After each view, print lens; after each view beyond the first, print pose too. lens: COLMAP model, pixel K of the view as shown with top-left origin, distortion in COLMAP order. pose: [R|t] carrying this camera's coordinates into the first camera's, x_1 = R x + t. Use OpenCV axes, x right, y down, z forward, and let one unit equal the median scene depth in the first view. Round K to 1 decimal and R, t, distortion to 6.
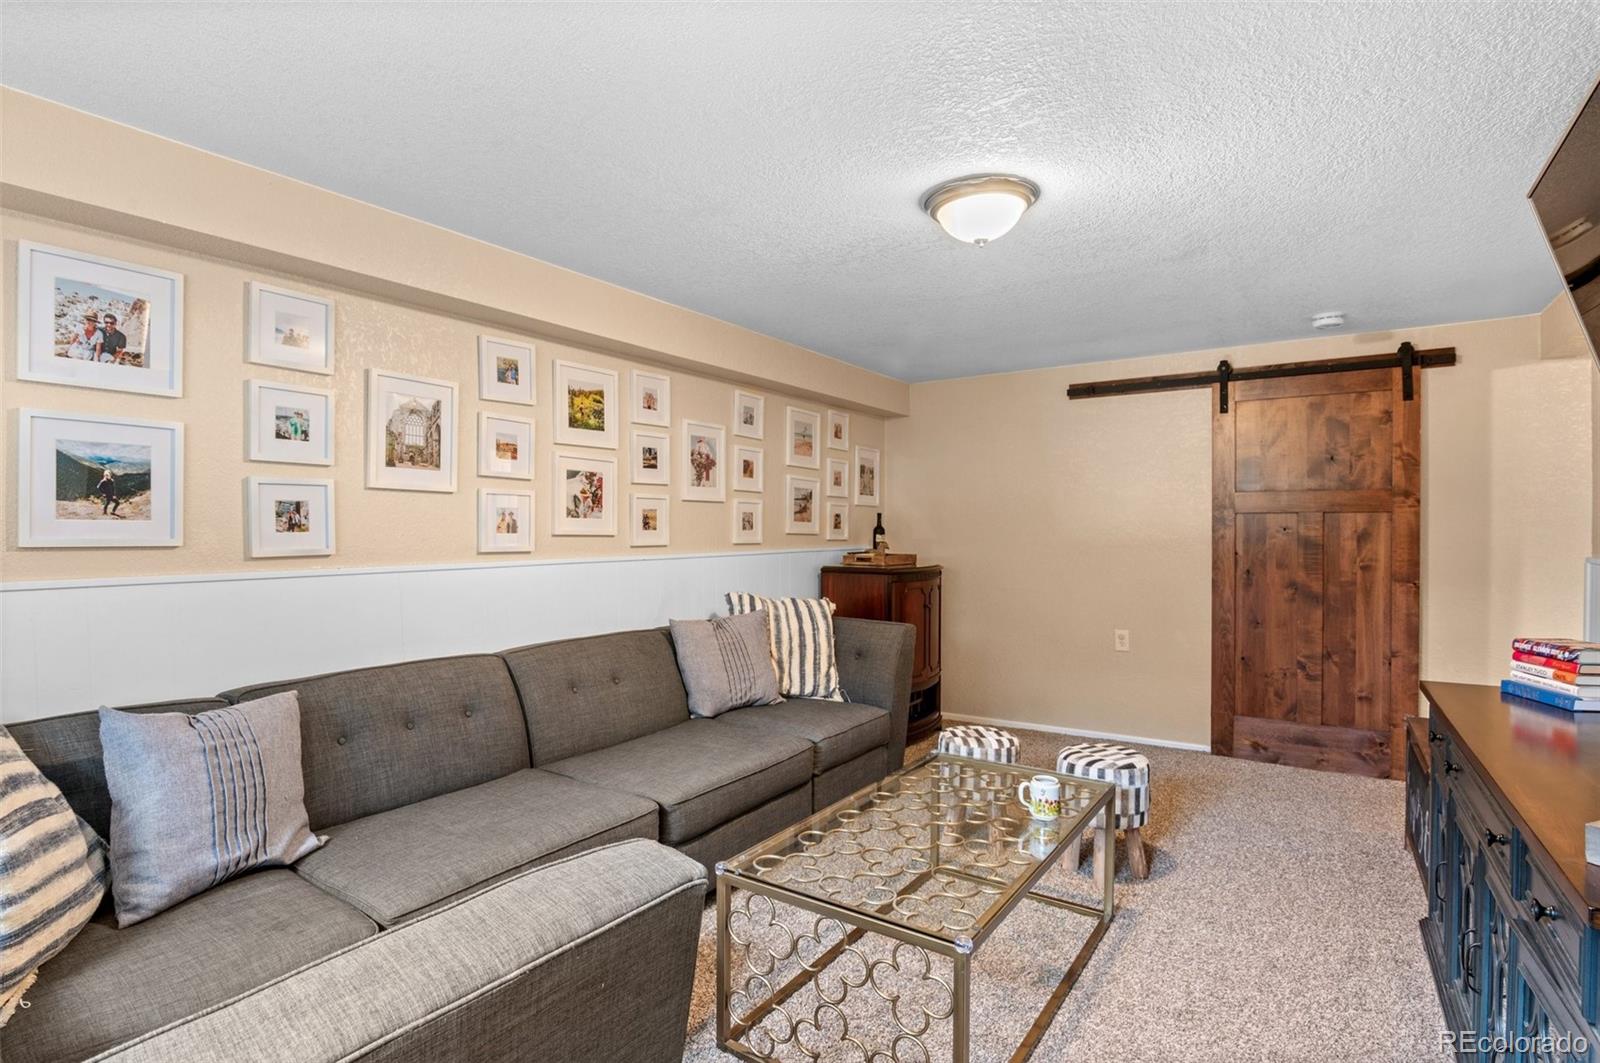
lens RADIAL K [[797.0, 0, 799.6], [0, 797.0, 533.3], [0, 0, 1]] dist [-0.016197, -0.000703]
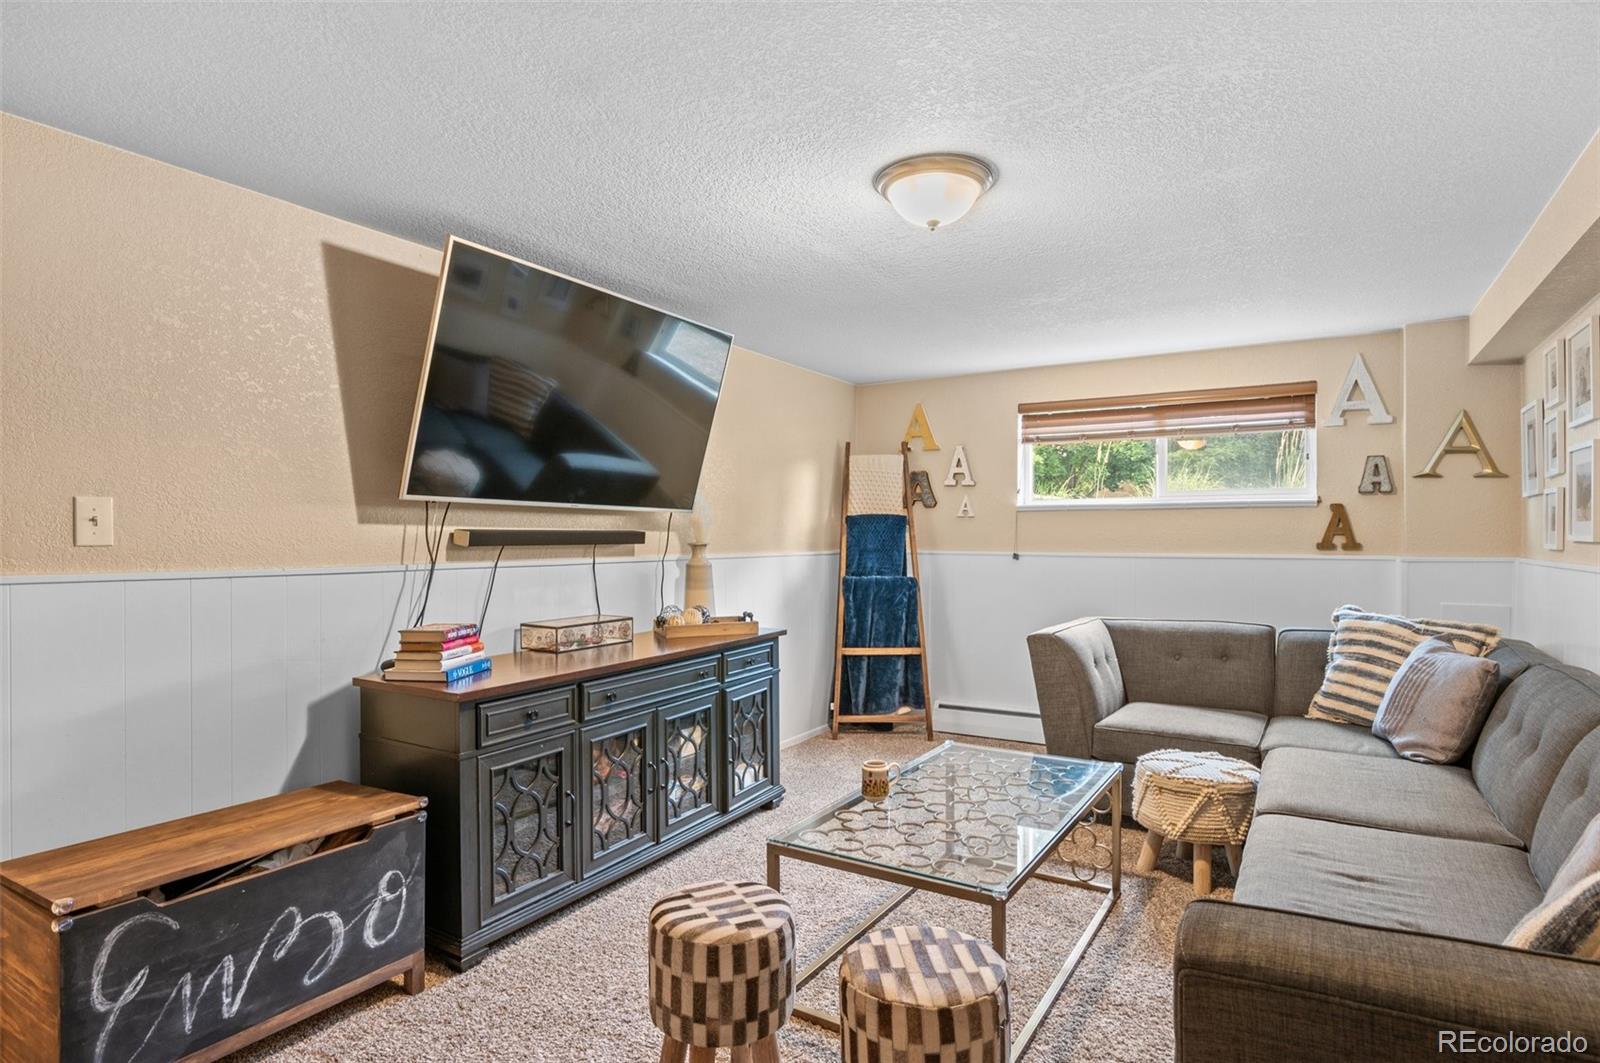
lens RADIAL K [[835.8, 0, 800.3], [0, 835.8, 533.0], [0, 0, 1]] dist [-0.000296, 0.000362]
pose [[-0.999554, -0.000517, -0.029847, 0.339004], [-0.000548, 0.999999, 0.001015, -0.002245], [0.029847, 0.001031, -0.999554, 1.614605]]
